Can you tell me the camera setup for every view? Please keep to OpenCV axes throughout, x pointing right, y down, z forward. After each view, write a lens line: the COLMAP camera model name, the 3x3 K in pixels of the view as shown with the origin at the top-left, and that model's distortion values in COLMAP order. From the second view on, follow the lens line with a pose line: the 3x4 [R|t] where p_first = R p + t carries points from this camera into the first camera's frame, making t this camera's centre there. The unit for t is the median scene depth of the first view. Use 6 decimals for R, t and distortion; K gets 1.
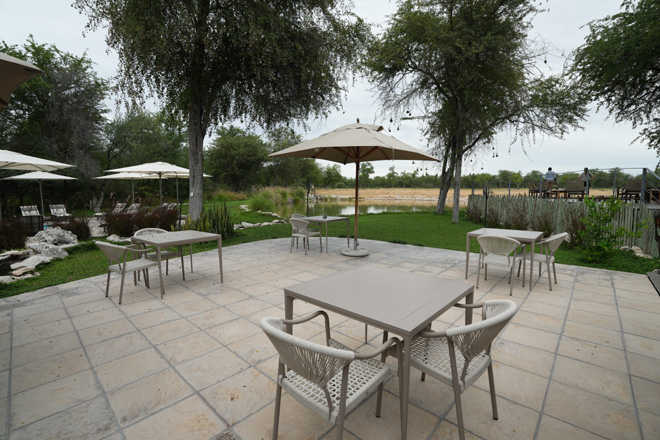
lens RADIAL K [[302.1, 0, 331.8], [0, 302.1, 217.8], [0, 0, 1]] dist [-0.046471, 0.010872]
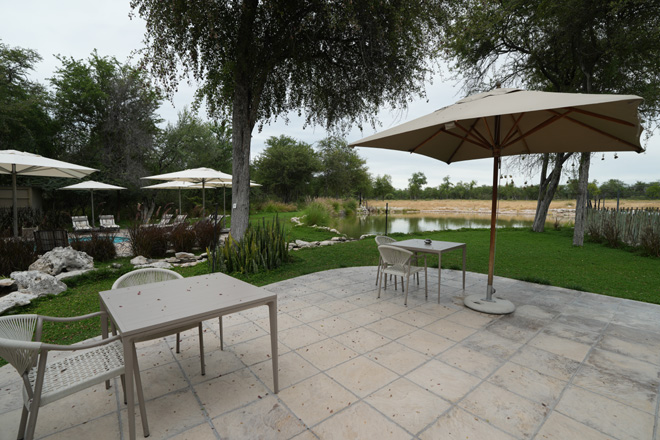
lens RADIAL K [[302.1, 0, 334.2], [0, 302.1, 220.2], [0, 0, 1]] dist [-0.046471, 0.010872]
pose [[0.989626, 0.010981, -0.143249, -0.064039], [-0.015245, 0.999472, -0.028705, -0.013847], [0.142858, 0.030591, 0.989270, 0.163656]]
